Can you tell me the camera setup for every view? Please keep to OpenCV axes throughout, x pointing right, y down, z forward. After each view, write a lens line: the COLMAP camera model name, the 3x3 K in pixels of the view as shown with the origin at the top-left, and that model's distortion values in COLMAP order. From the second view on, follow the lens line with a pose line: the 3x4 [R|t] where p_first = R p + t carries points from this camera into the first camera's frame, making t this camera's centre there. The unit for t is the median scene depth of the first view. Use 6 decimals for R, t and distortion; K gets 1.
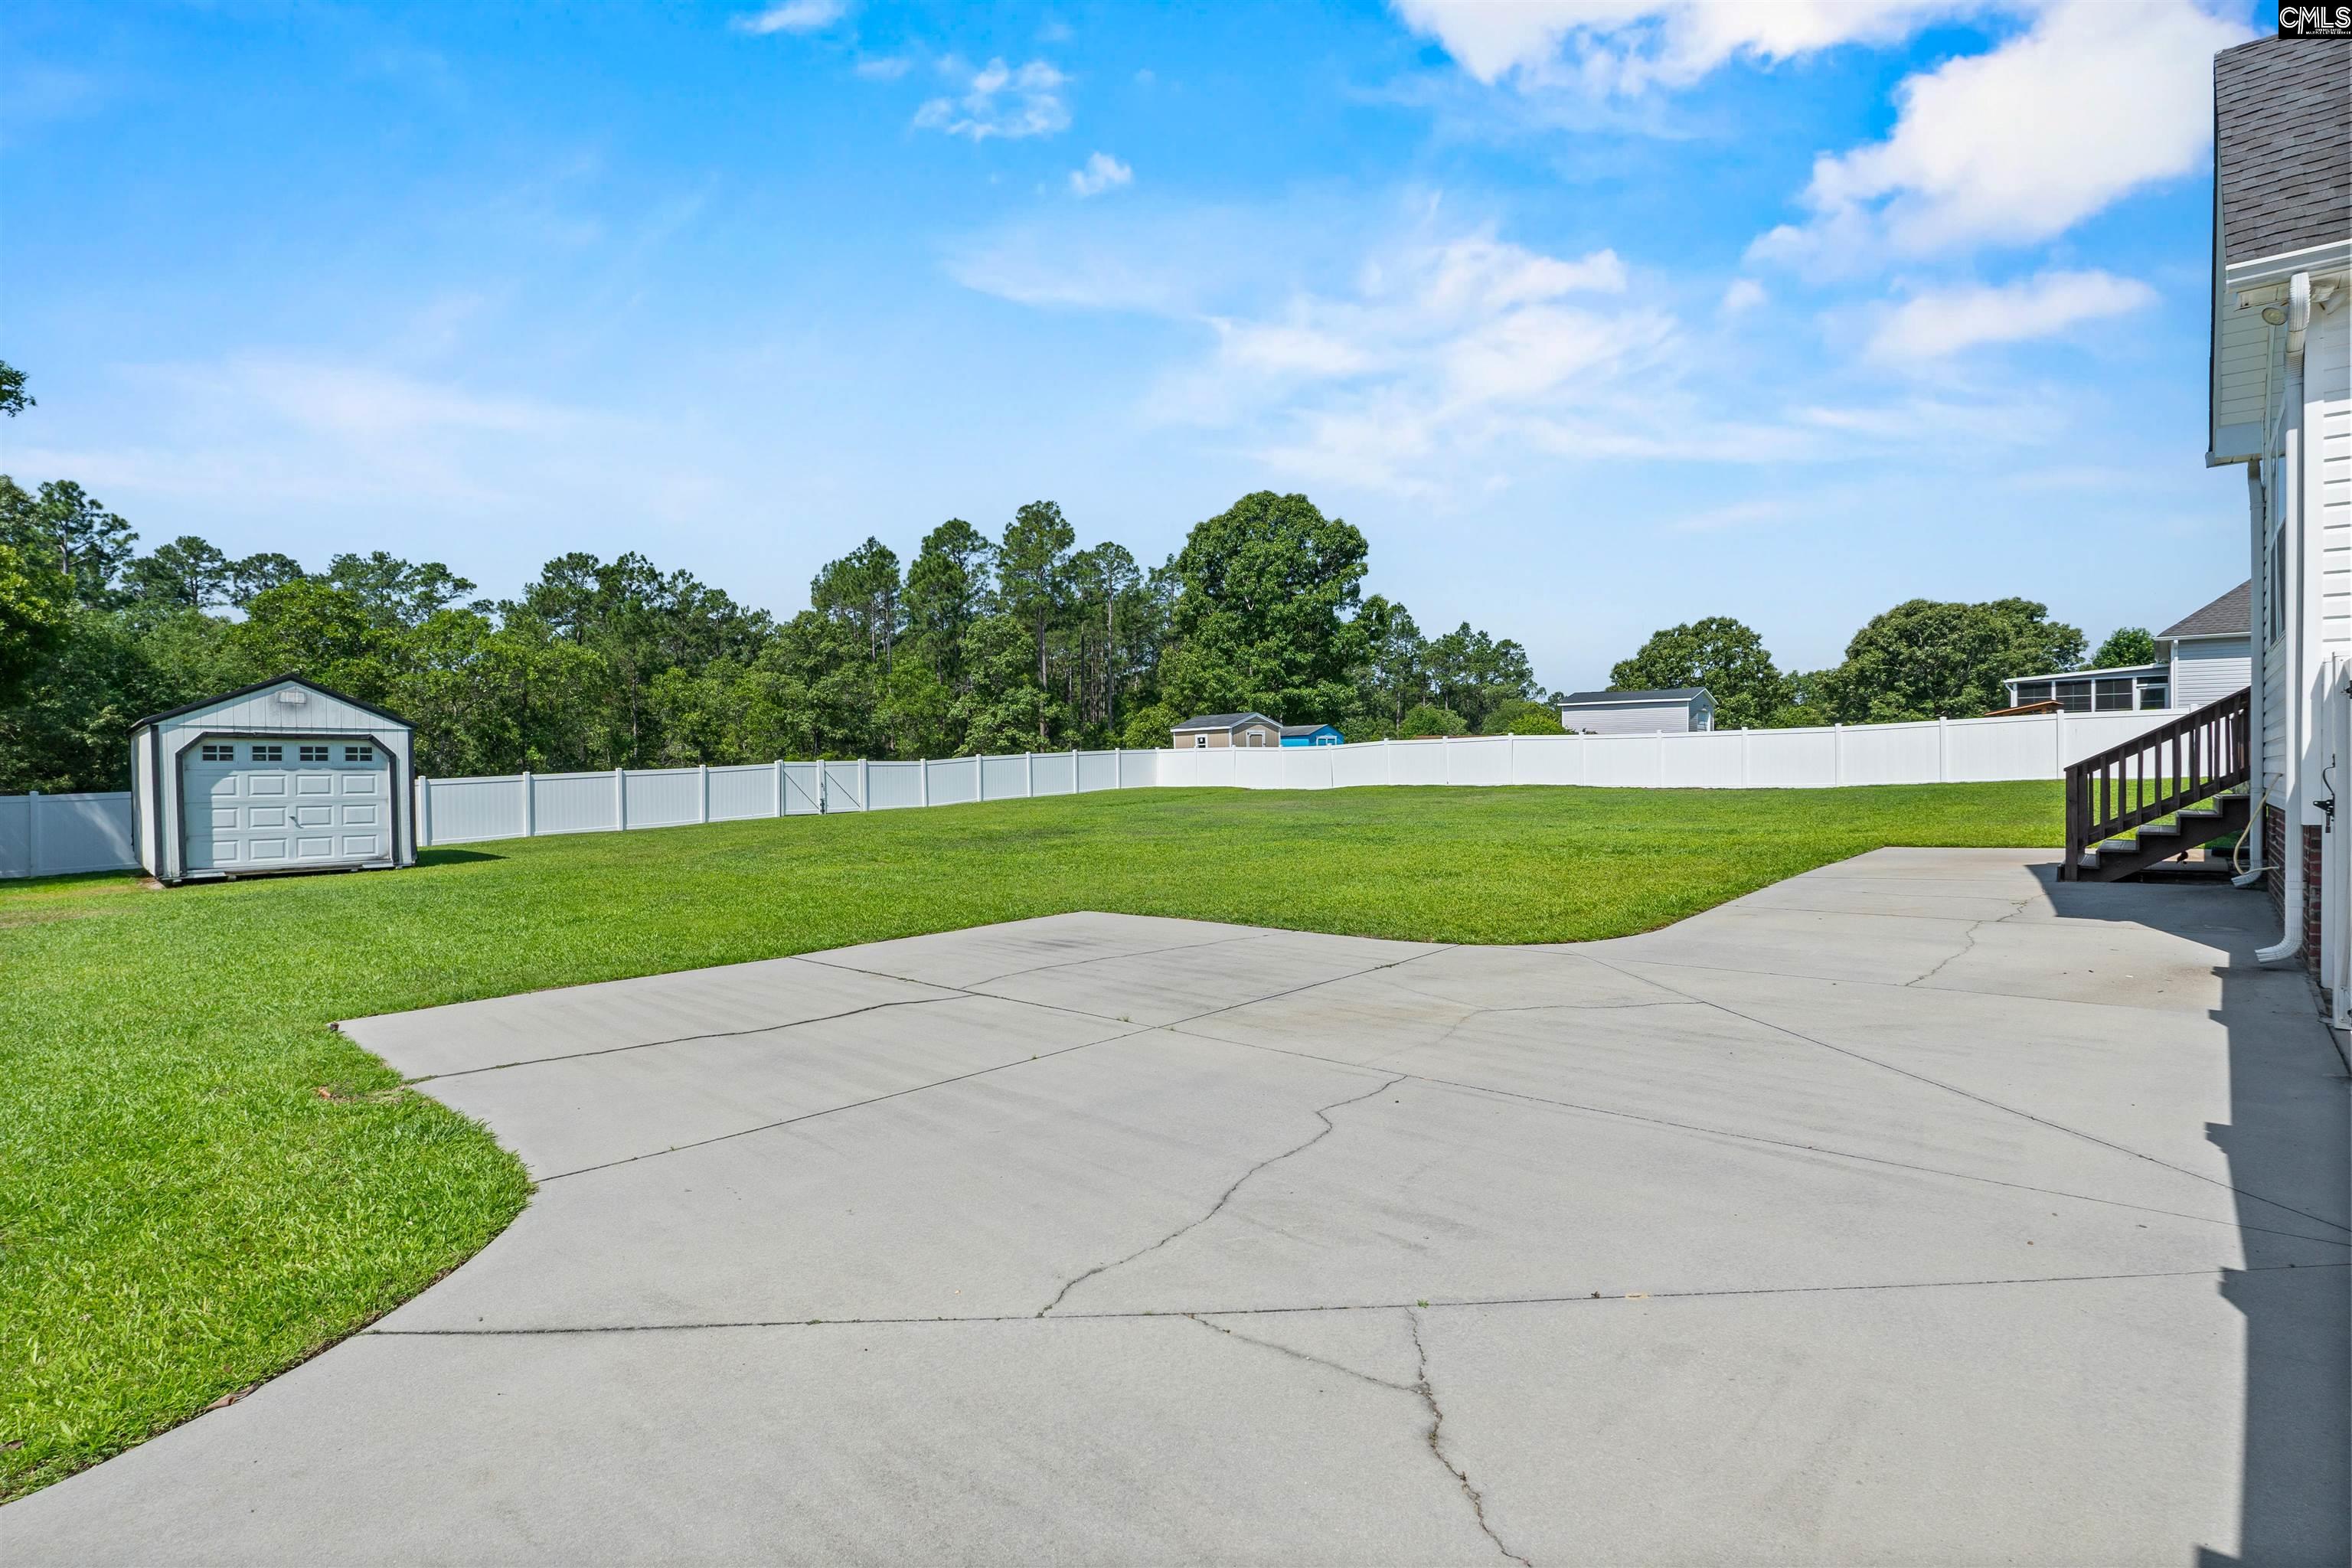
lens RADIAL K [[1075.9, 0, 1181.5], [0, 1075.9, 773.6], [0, 0, 1]] dist [-0.000329, -0.000132]
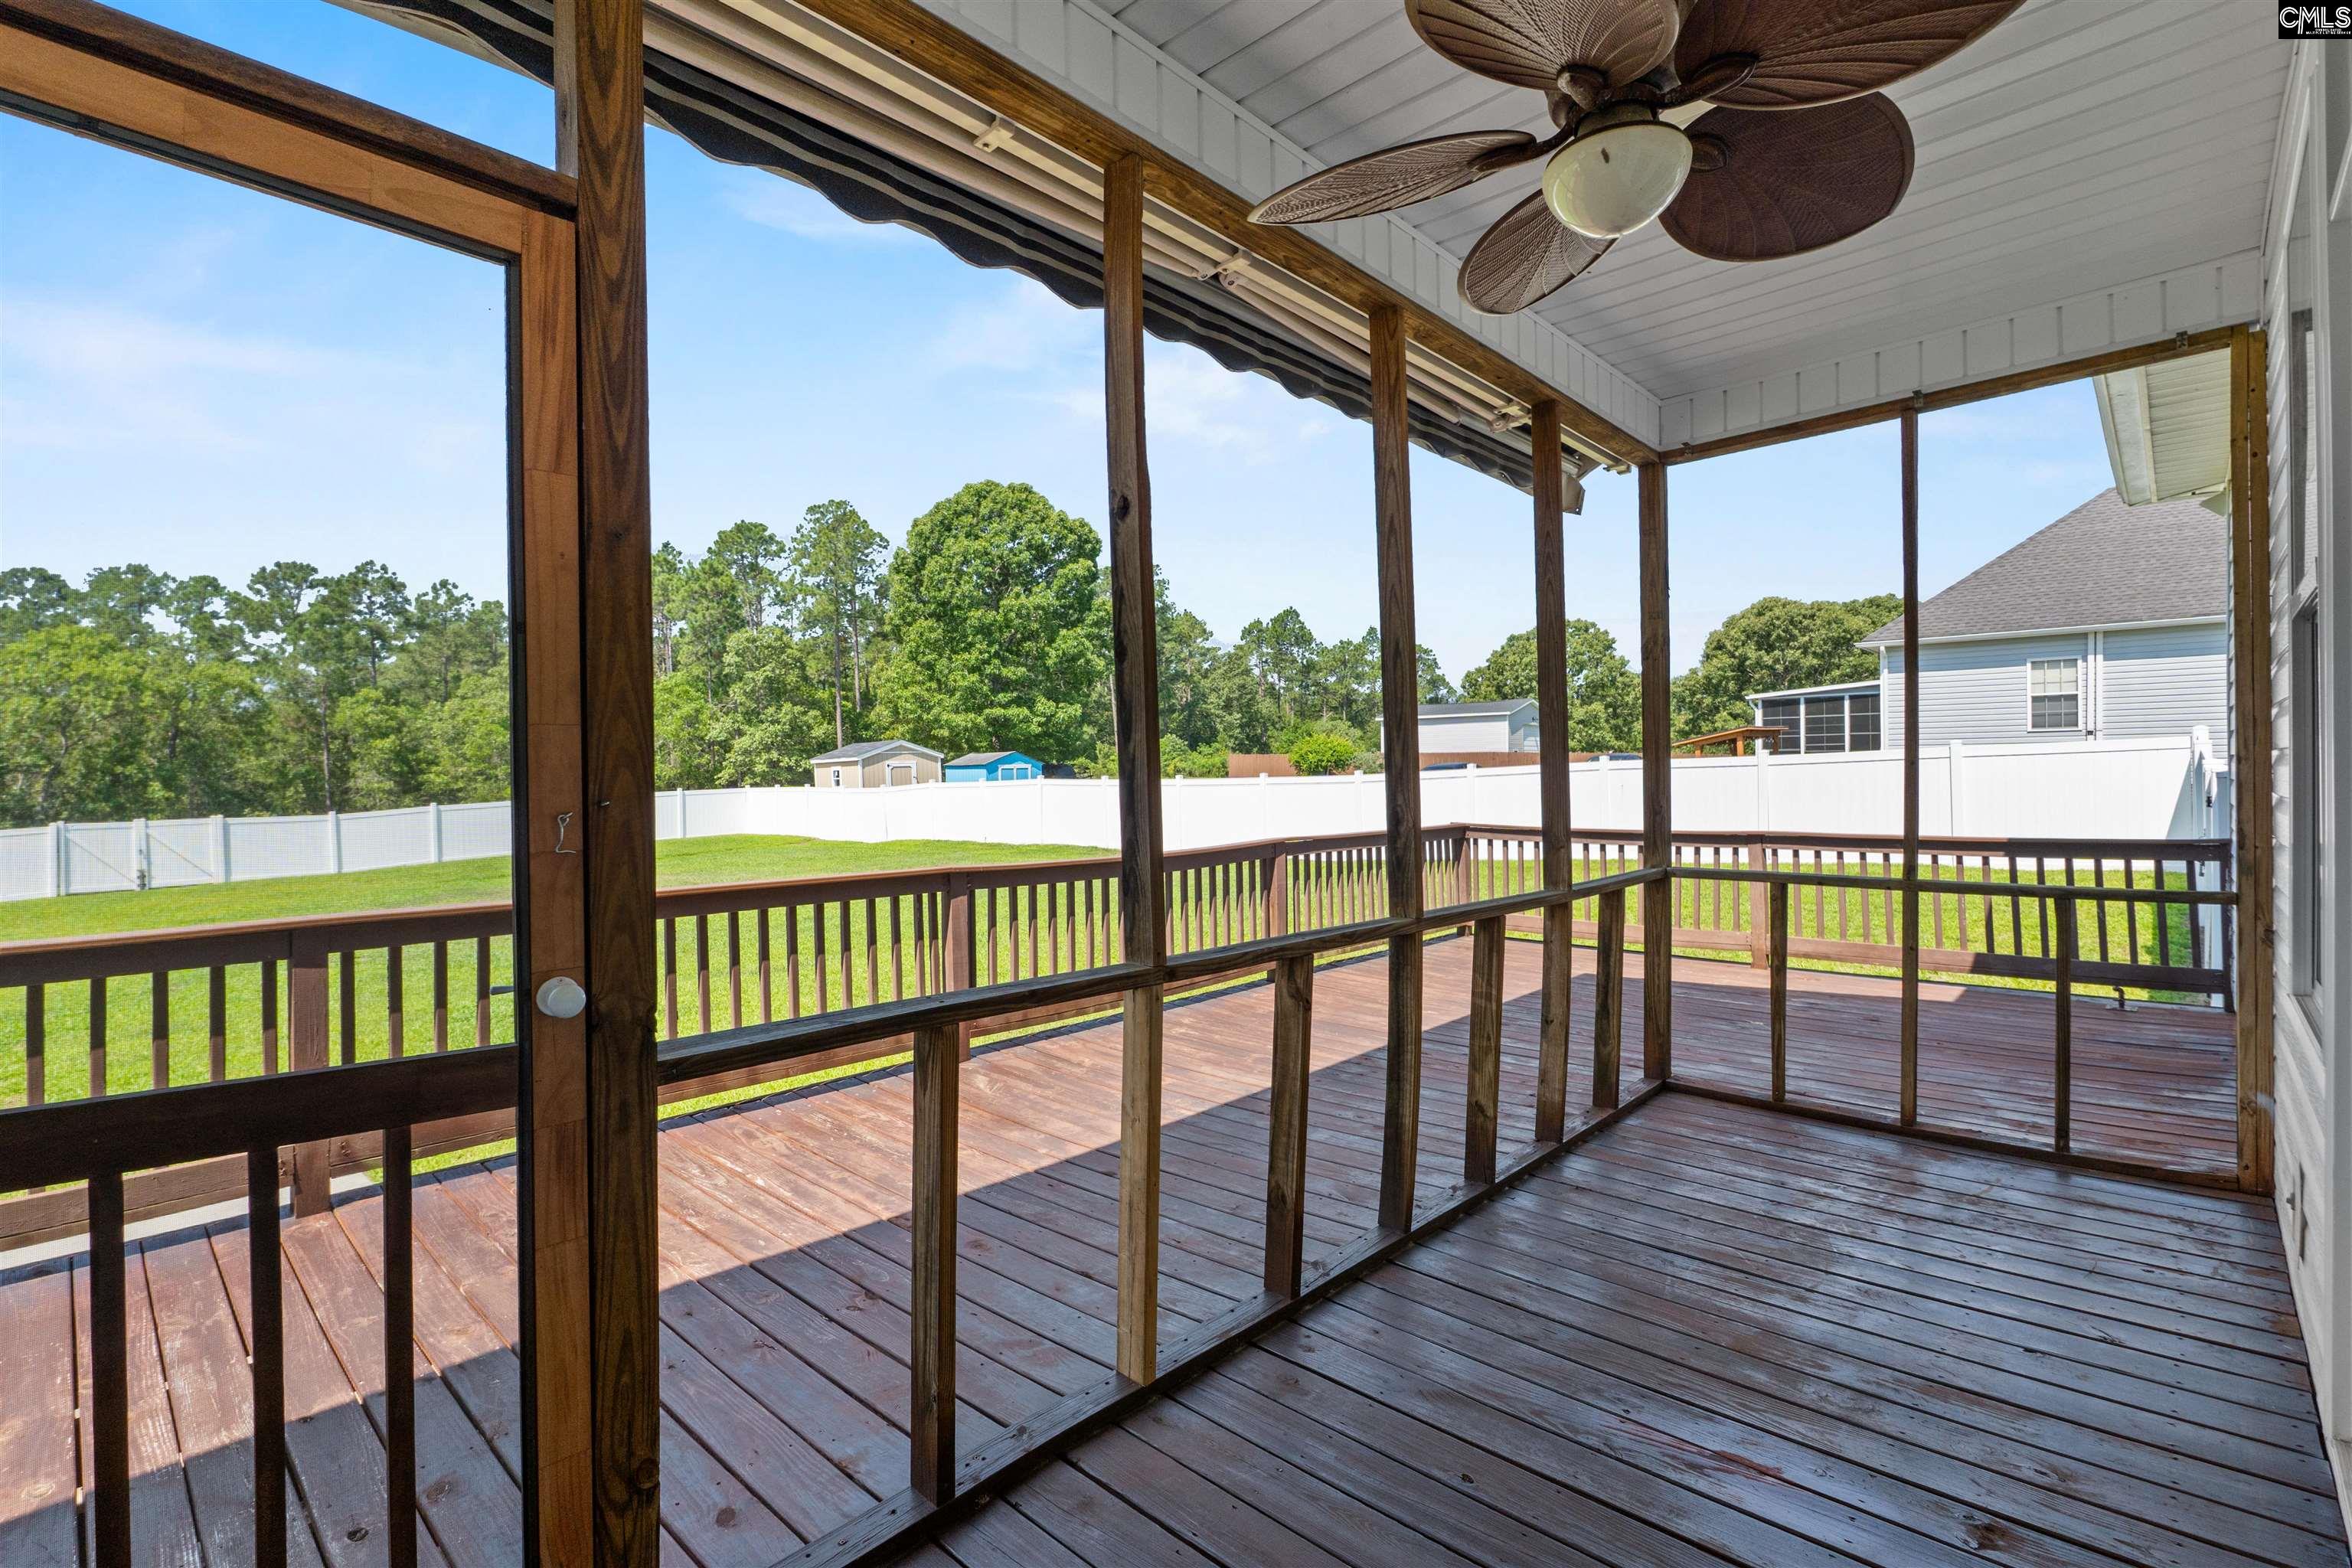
lens RADIAL K [[1075.9, 0, 1168.9], [0, 1075.9, 779.0], [0, 0, 1]] dist [-0.000329, -0.000132]
pose [[0.999862, -0.009239, -0.013803, 0.237738], [0.009230, 0.999957, -0.000704, -0.019702], [0.013809, 0.000577, 0.999904, 0.135007]]
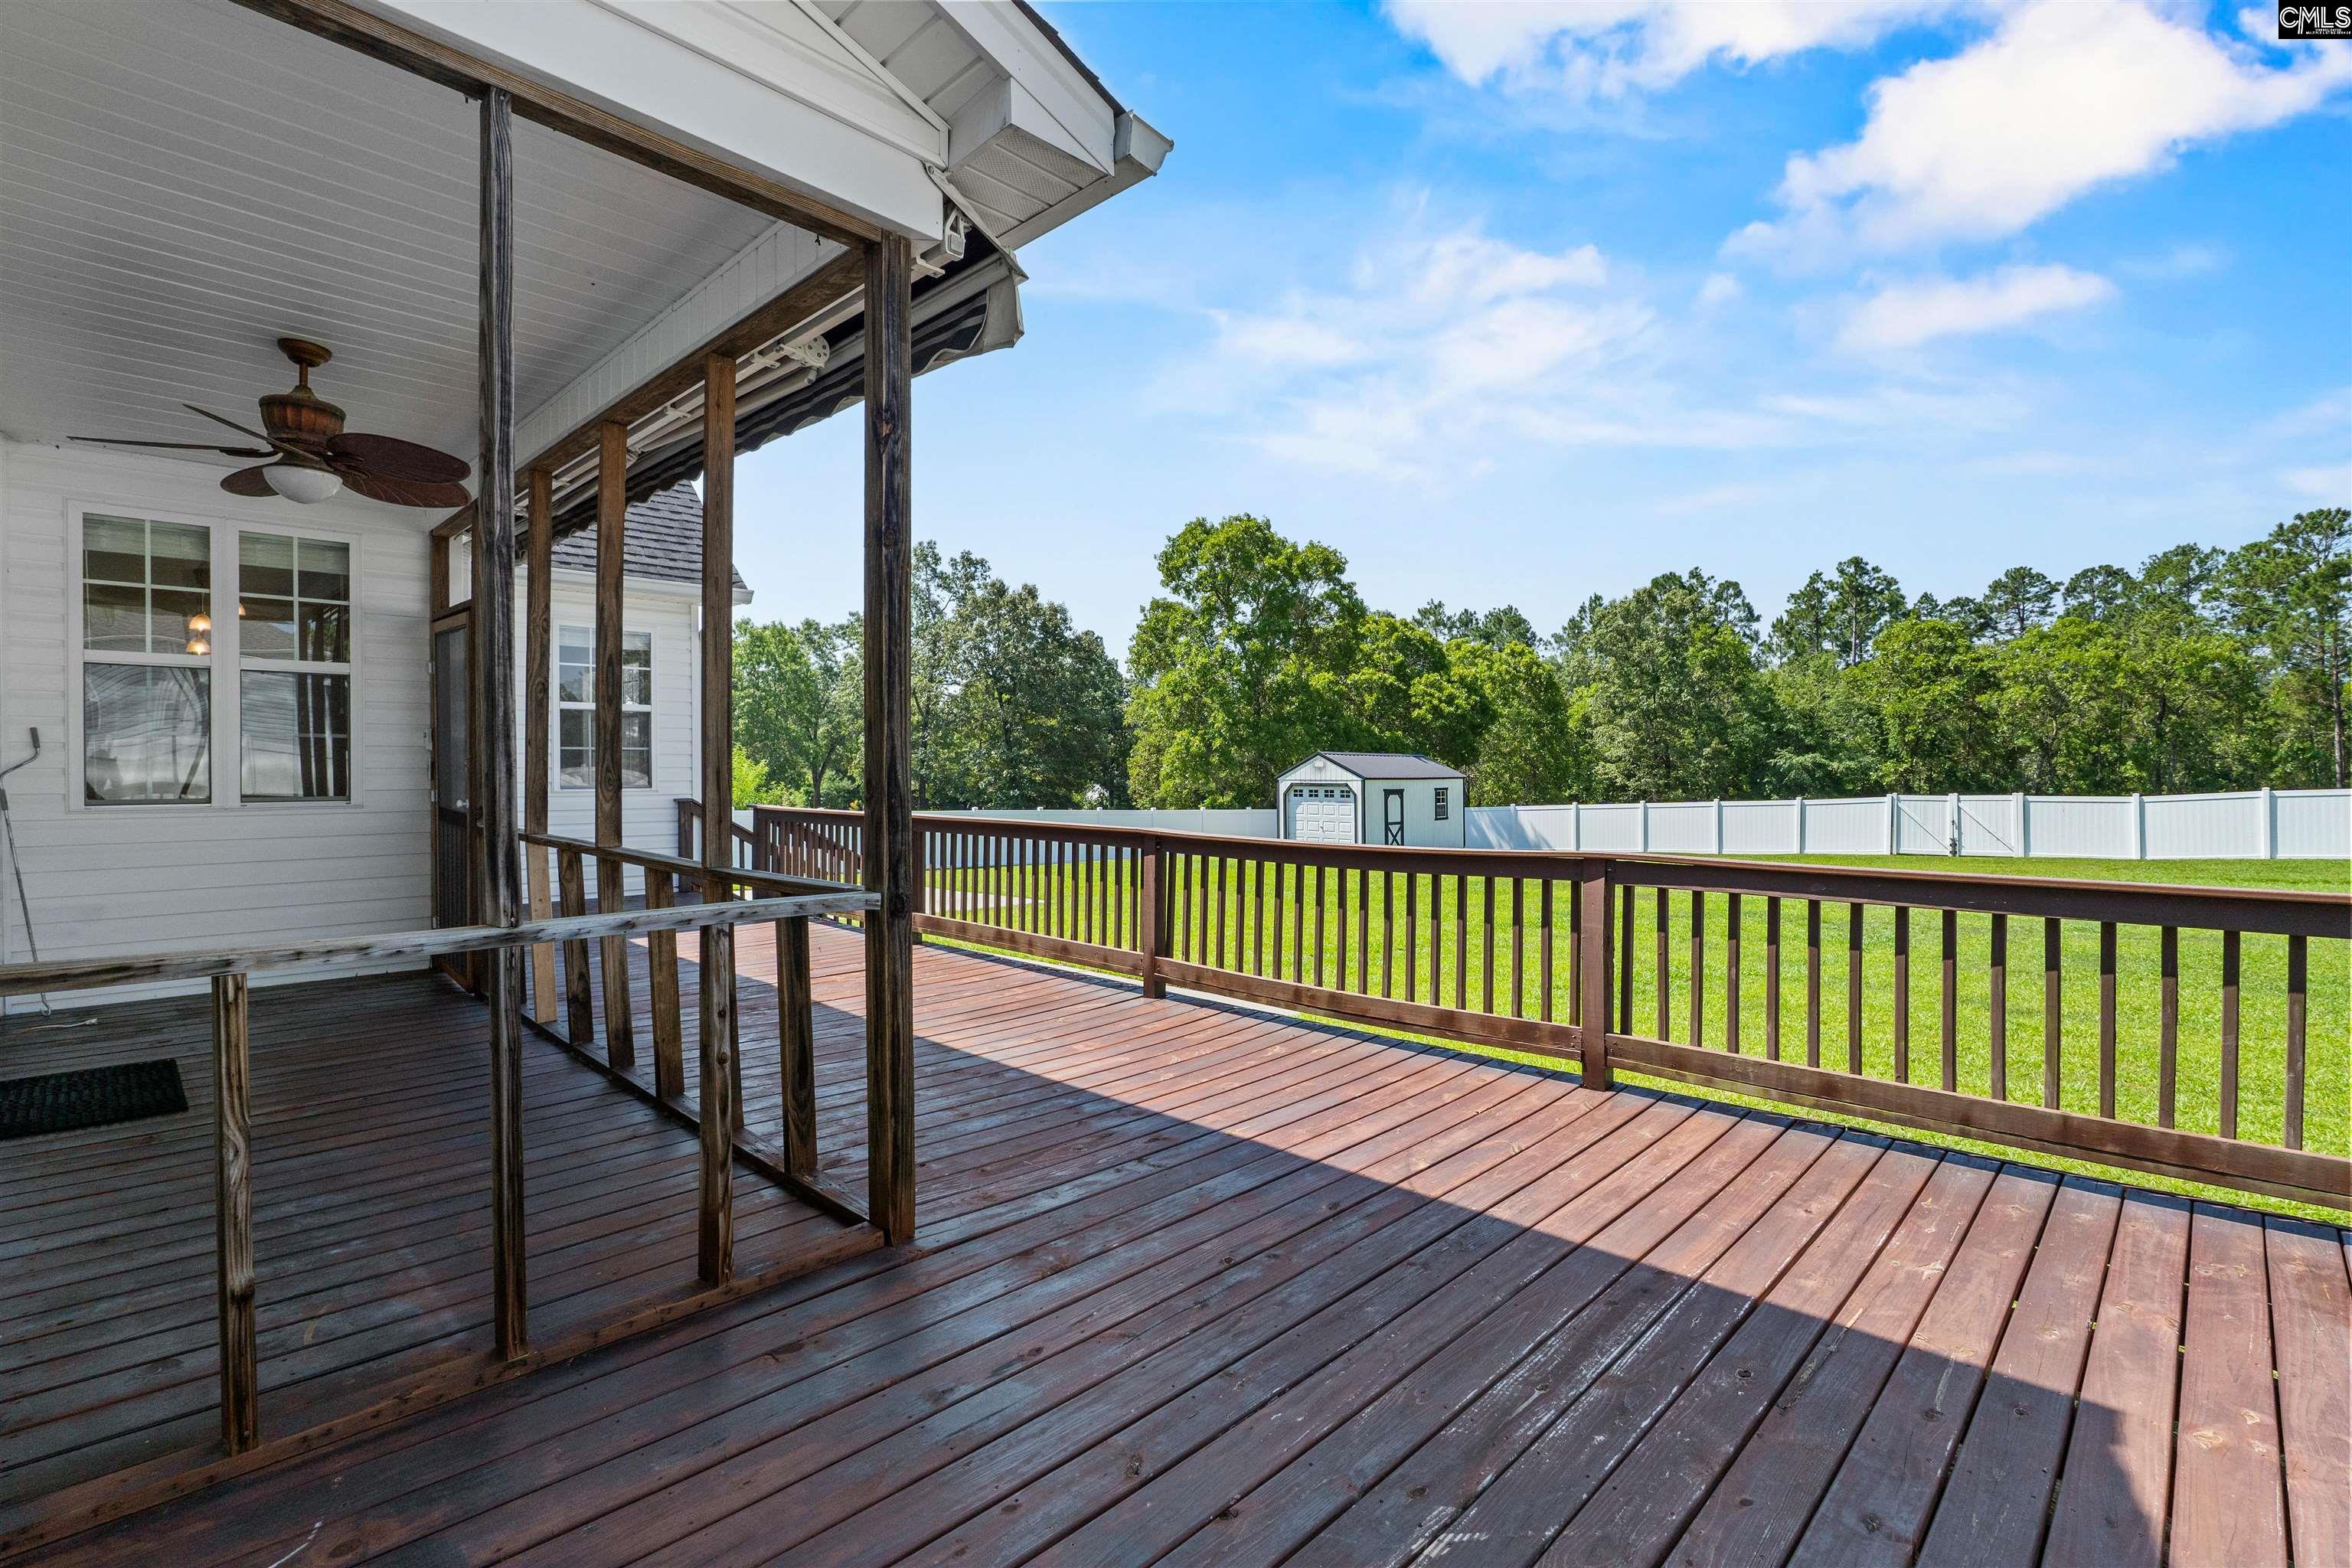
lens RADIAL K [[1075.9, 0, 1168.2], [0, 1075.9, 772.5], [0, 0, 1]] dist [-0.000329, -0.000132]
pose [[-0.019704, 0.005373, -0.999791, 0.312617], [-0.002955, 0.999981, 0.005432, -0.018755], [0.999801, 0.003061, -0.019687, 0.218281]]
